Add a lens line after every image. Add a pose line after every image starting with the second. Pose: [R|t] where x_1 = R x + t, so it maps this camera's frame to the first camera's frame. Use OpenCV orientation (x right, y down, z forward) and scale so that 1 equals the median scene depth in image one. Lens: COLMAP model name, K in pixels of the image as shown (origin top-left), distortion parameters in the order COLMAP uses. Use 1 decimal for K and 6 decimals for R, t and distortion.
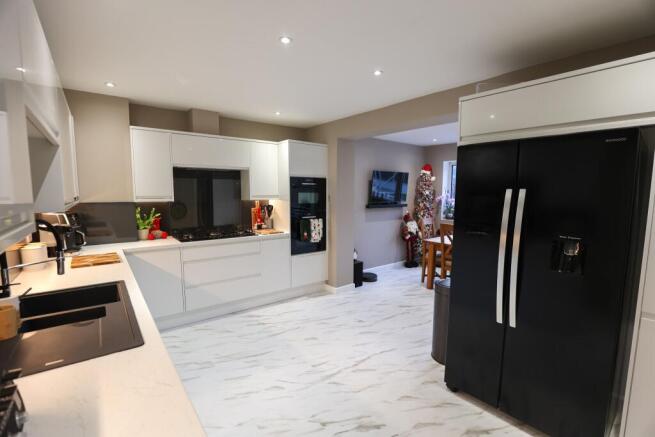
lens RADIAL K [[301.8, 0, 331.9], [0, 301.8, 220.2], [0, 0, 1]] dist [-0.021209, -0.000087]
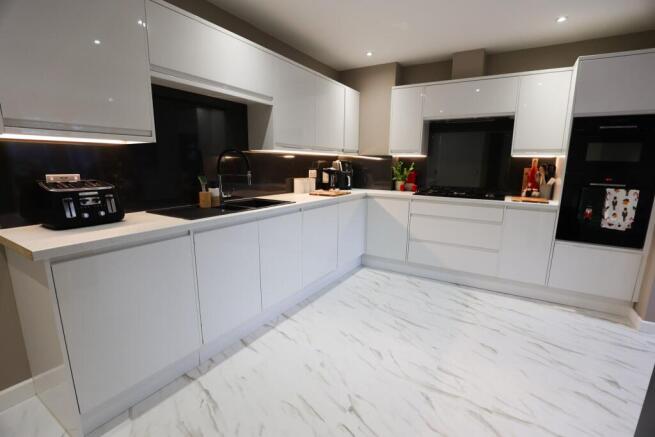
lens RADIAL K [[301.8, 0, 331.1], [0, 301.8, 218.5], [0, 0, 1]] dist [-0.021209, -0.000087]
pose [[0.355364, 0.170524, -0.919042, 0.336886], [-0.104964, 0.984280, 0.142043, 0.035608], [0.928816, 0.045989, 0.367677, 0.345941]]
